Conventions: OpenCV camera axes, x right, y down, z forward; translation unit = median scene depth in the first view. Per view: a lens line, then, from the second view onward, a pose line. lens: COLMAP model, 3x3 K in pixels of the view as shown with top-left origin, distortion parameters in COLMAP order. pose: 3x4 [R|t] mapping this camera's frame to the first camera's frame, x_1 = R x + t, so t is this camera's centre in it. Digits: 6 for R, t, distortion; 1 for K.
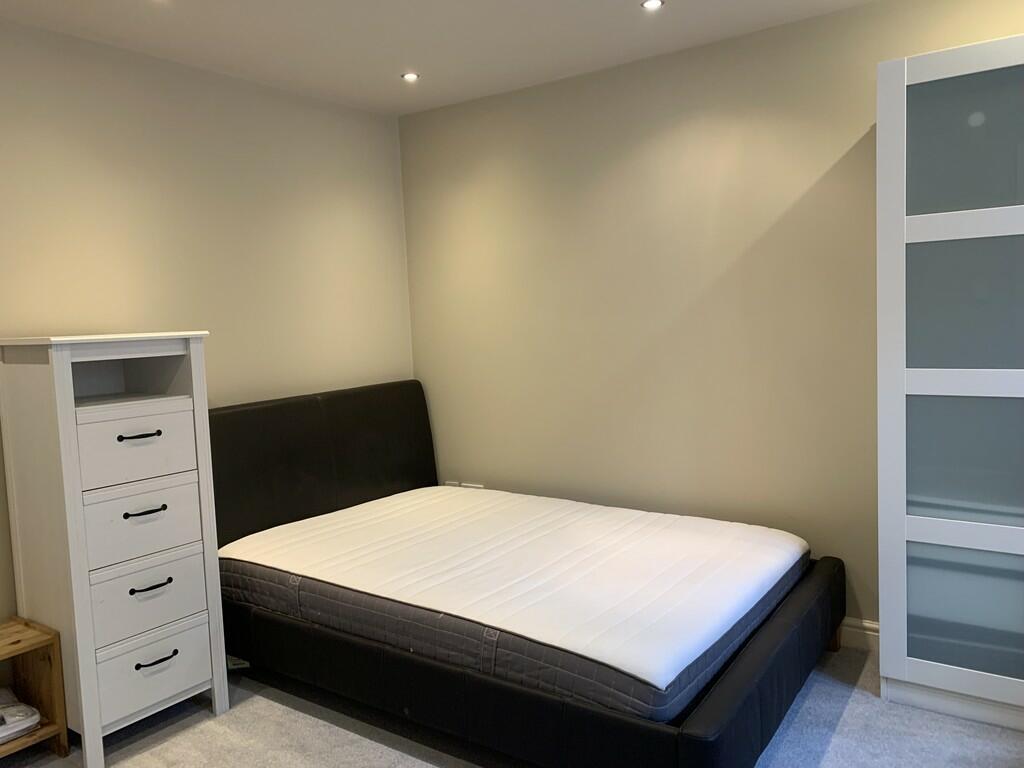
lens RADIAL K [[787.6, 0, 512.2], [0, 787.6, 381.6], [0, 0, 1]] dist [0.041728, -0.043102]
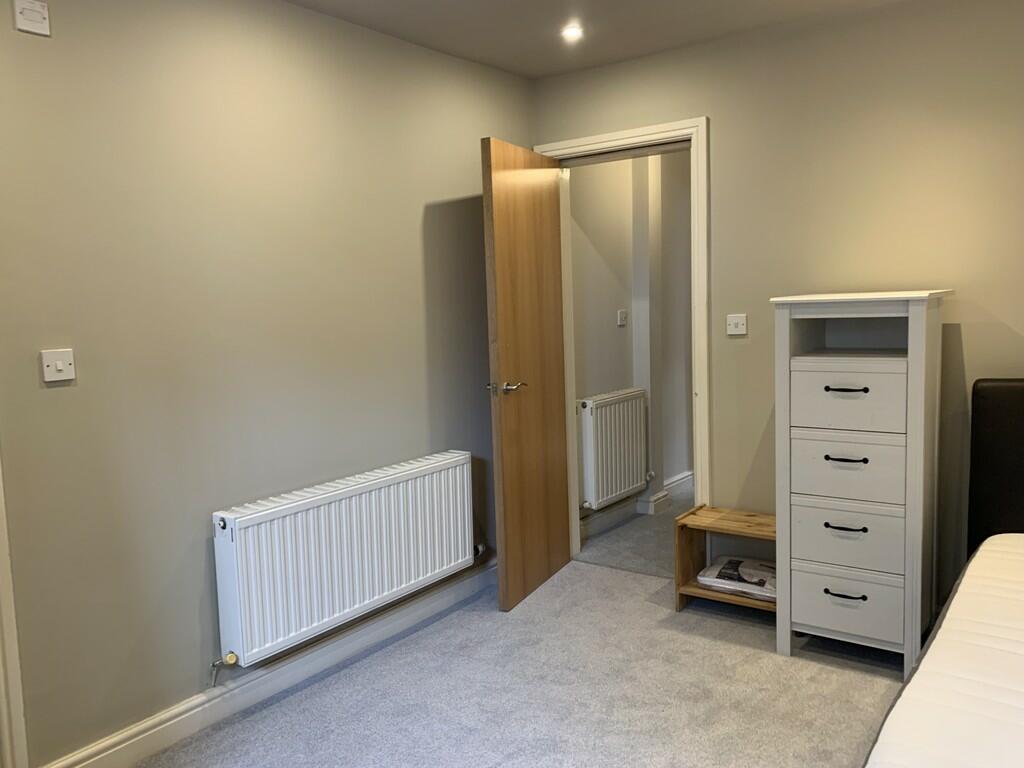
lens RADIAL K [[806.7, 0, 512.9], [0, 806.7, 383.6], [0, 0, 1]] dist [0.013741, -0.029644]
pose [[-0.025357, 0.141389, -0.989629, 0.622067], [-0.039026, 0.989053, 0.142307, -0.077647], [0.998916, 0.042230, -0.019562, 0.550530]]
